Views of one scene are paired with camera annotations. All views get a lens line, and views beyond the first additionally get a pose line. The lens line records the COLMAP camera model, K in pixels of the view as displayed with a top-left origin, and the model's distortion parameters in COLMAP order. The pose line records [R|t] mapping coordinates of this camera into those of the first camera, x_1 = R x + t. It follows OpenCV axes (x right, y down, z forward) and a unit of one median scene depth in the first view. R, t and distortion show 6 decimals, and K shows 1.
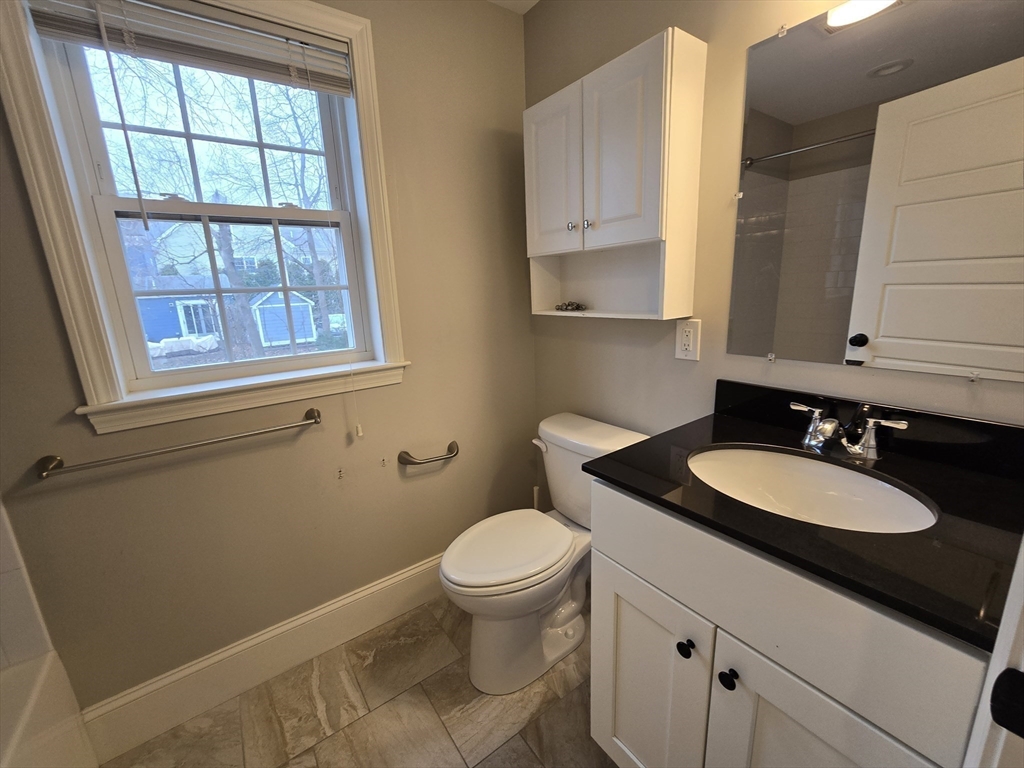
lens RADIAL K [[419.9, 0, 512.6], [0, 419.9, 385.7], [0, 0, 1]] dist [-0.000883, -0.000403]
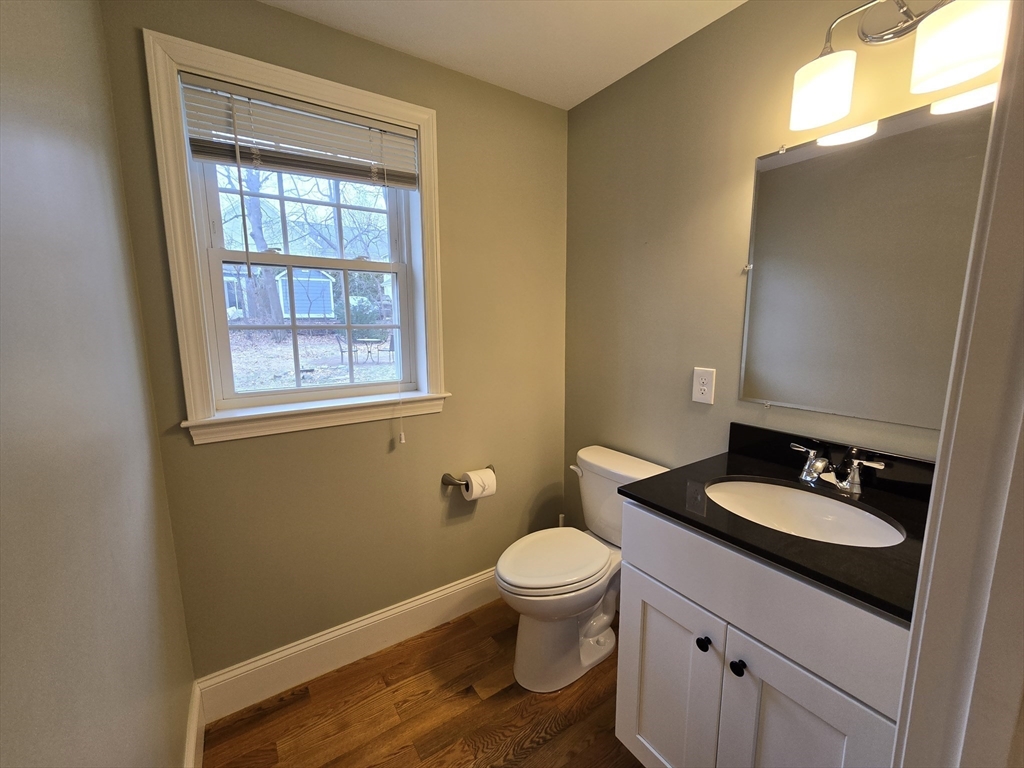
lens RADIAL K [[423.1, 0, 518.0], [0, 423.1, 381.3], [0, 0, 1]] dist [-0.013401, -0.000009]
pose [[0.999011, 0.043134, -0.010775, -0.111864], [-0.043914, 0.995180, -0.087679, 0.001721], [0.006941, 0.088066, 0.996090, -0.221077]]
